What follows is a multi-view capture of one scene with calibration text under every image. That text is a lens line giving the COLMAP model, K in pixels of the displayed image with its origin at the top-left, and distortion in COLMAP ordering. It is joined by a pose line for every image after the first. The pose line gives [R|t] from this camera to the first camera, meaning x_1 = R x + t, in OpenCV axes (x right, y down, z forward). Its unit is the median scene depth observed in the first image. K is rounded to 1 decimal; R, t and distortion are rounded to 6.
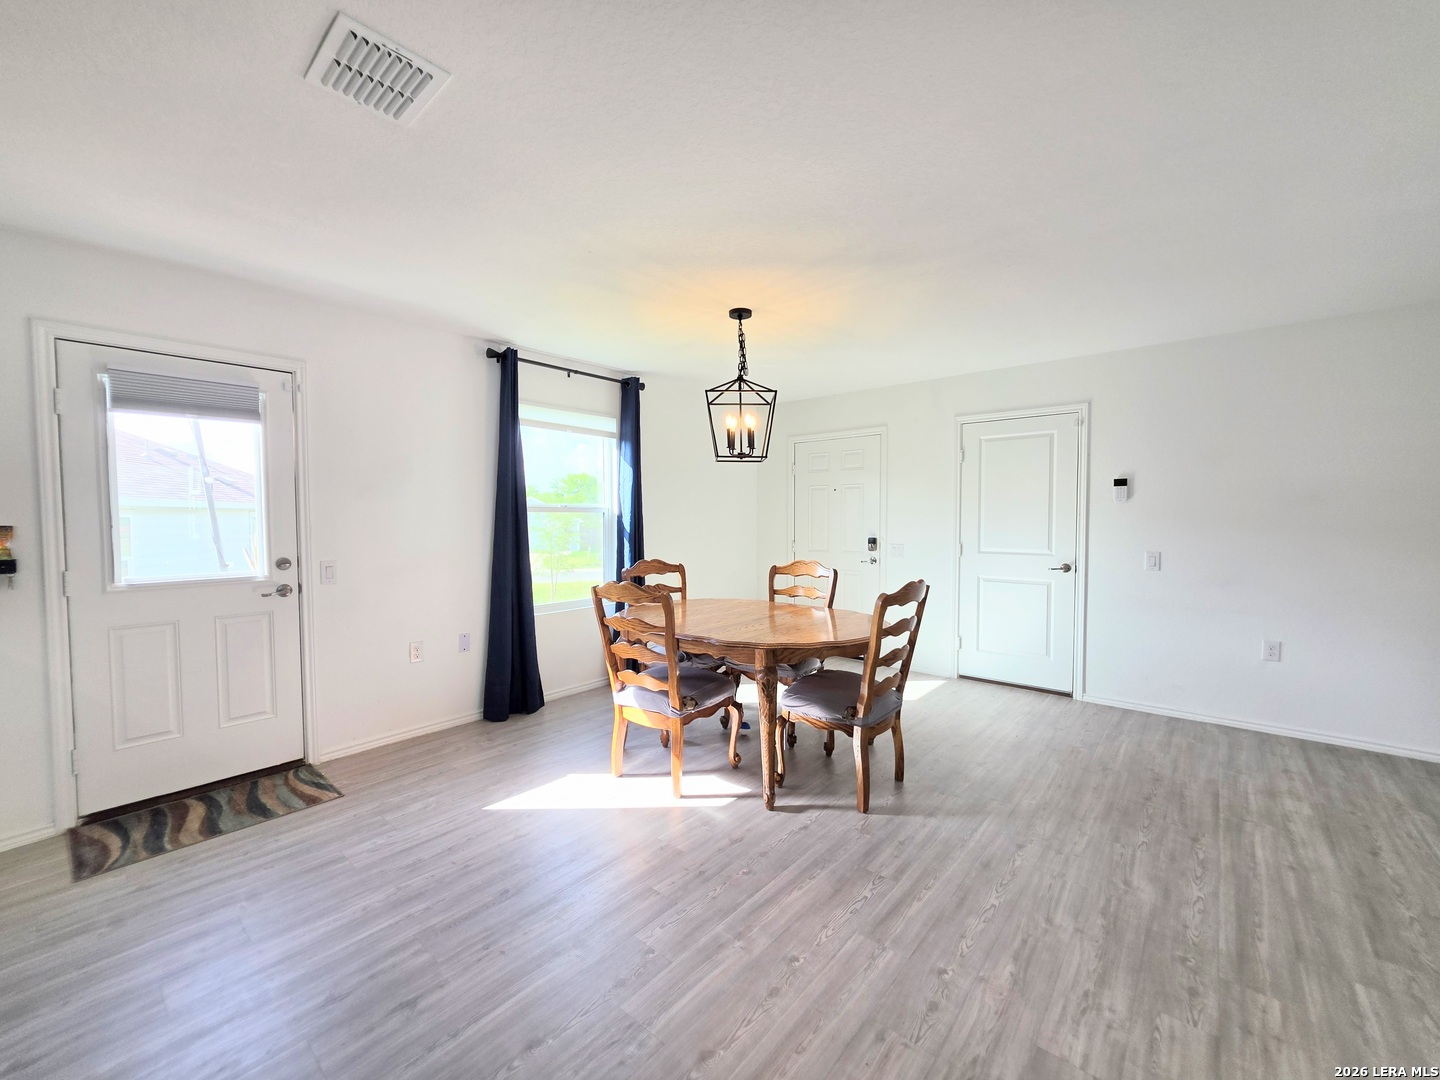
lens RADIAL K [[585.1, 0, 722.5], [0, 585.1, 538.6], [0, 0, 1]] dist [-0.000422, 0.000572]
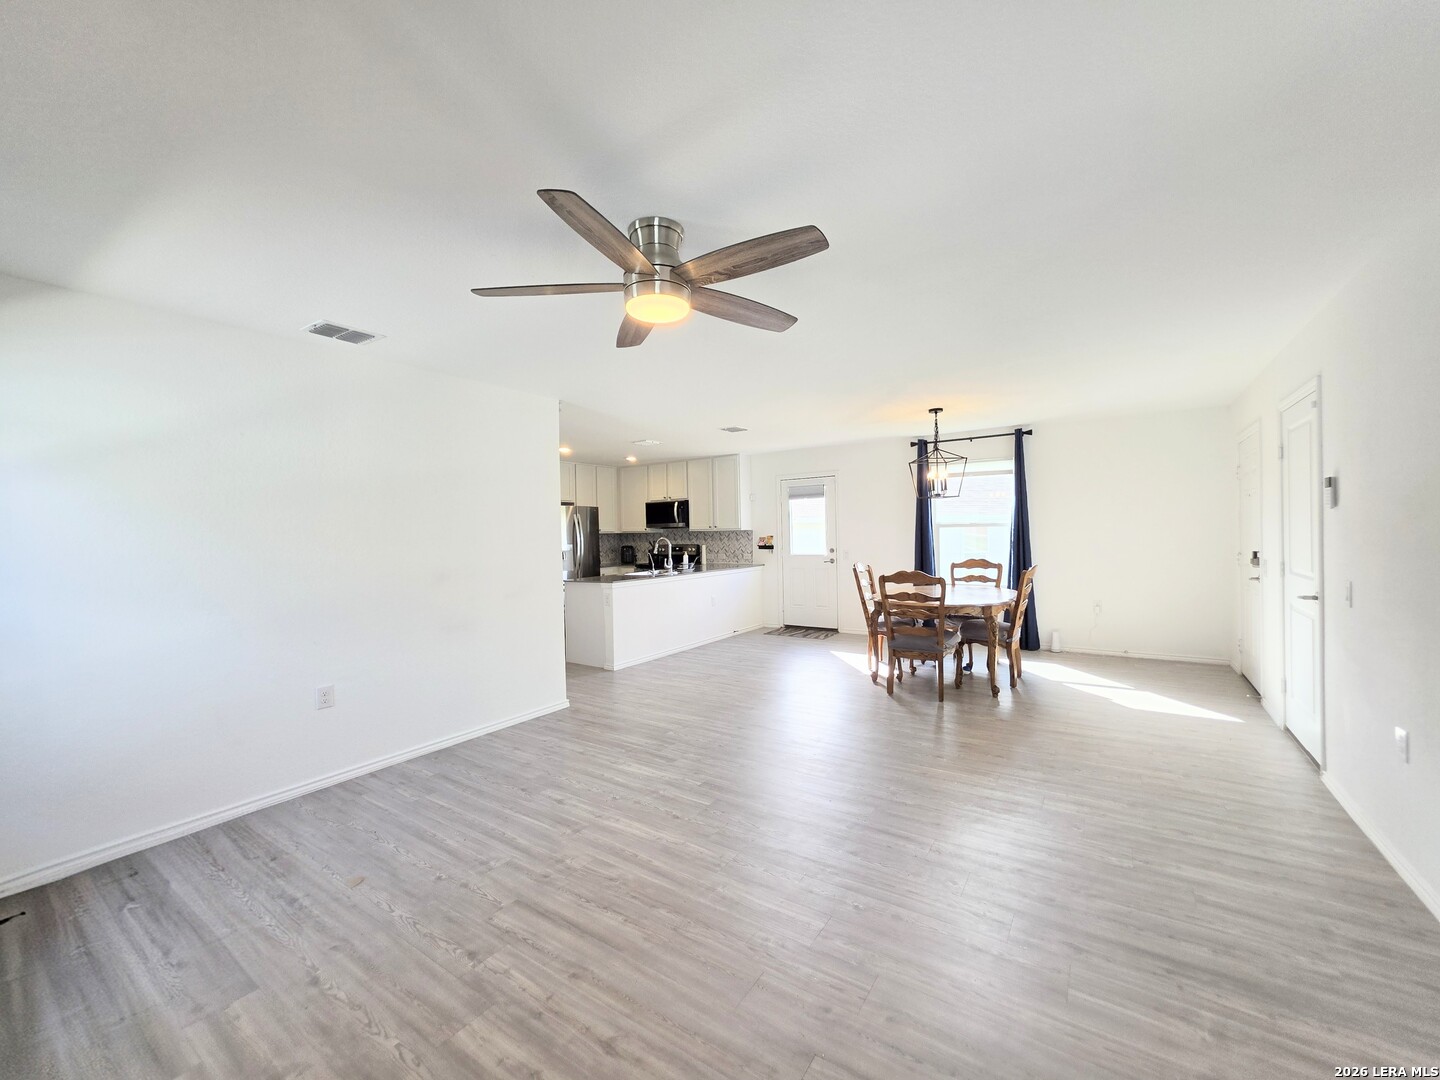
lens RADIAL K [[577.0, 0, 720.7], [0, 577.0, 534.4], [0, 0, 1]] dist [-0.002091, -0.000105]
pose [[0.104789, 0.003935, -0.994487, 1.811044], [-0.016939, 0.999854, 0.002171, -0.026787], [0.994350, 0.016618, 0.104840, 0.249094]]
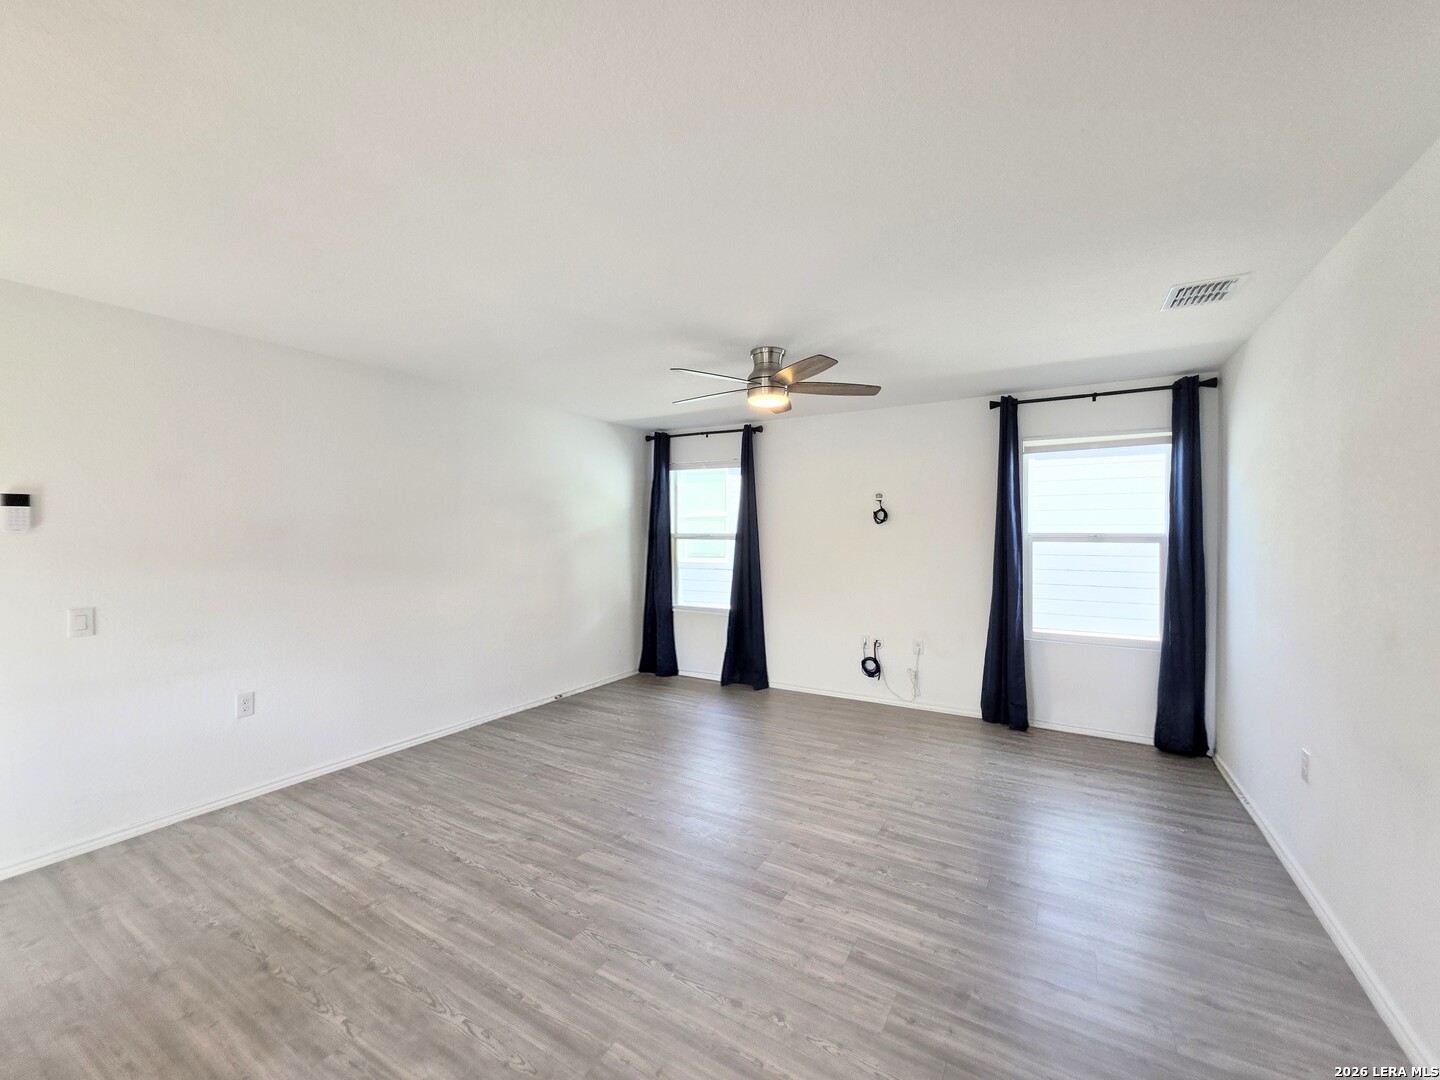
lens RADIAL K [[585.1, 0, 722.5], [0, 585.1, 538.6], [0, 0, 1]] dist [-0.000422, 0.000572]
pose [[-0.161792, -0.010869, 0.986765, -0.043195], [0.036312, 0.999197, 0.016960, -0.055130], [-0.986157, 0.038575, -0.161267, 0.526739]]
